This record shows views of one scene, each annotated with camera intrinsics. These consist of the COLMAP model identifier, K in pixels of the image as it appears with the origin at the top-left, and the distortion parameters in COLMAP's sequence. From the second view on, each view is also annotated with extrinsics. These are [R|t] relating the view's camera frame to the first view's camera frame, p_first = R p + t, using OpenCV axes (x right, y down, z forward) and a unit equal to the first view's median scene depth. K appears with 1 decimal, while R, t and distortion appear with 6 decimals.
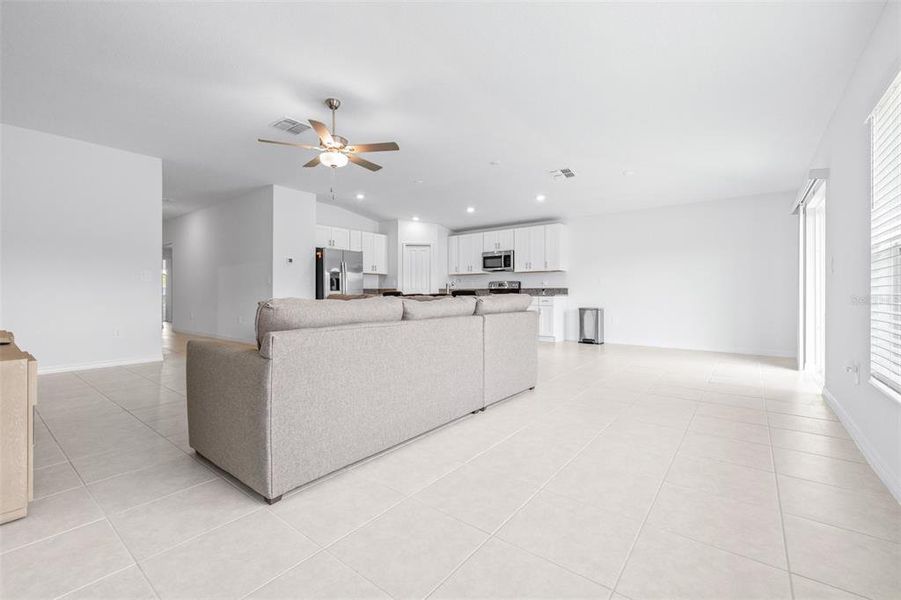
lens RADIAL K [[391.0, 0, 452.5], [0, 391.0, 295.4], [0, 0, 1]] dist [0.003854, -0.001719]
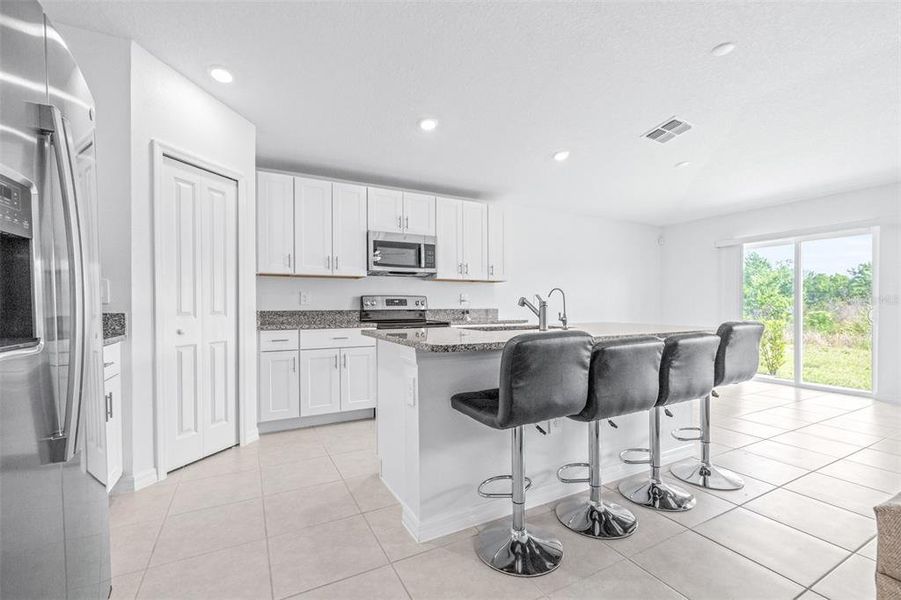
lens RADIAL K [[391.0, 0, 455.6], [0, 391.0, 308.2], [0, 0, 1]] dist [0.003854, -0.001719]
pose [[0.407468, -0.005373, 0.913204, -0.303899], [0.006280, 0.999976, 0.003082, -0.020811], [-0.913198, 0.004479, 0.407492, 0.743220]]
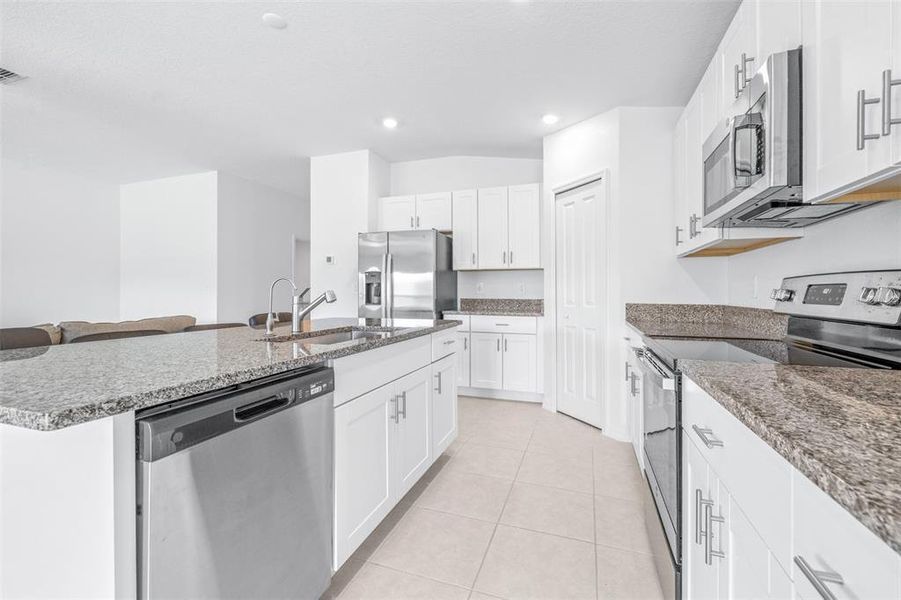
lens RADIAL K [[391.0, 0, 442.3], [0, 391.0, 290.7], [0, 0, 1]] dist [0.003854, -0.001719]
pose [[0.288405, -0.001475, -0.957507, 0.251970], [-0.006495, 0.999973, -0.003496, -0.027106], [0.957487, 0.007227, 0.288387, 0.816743]]
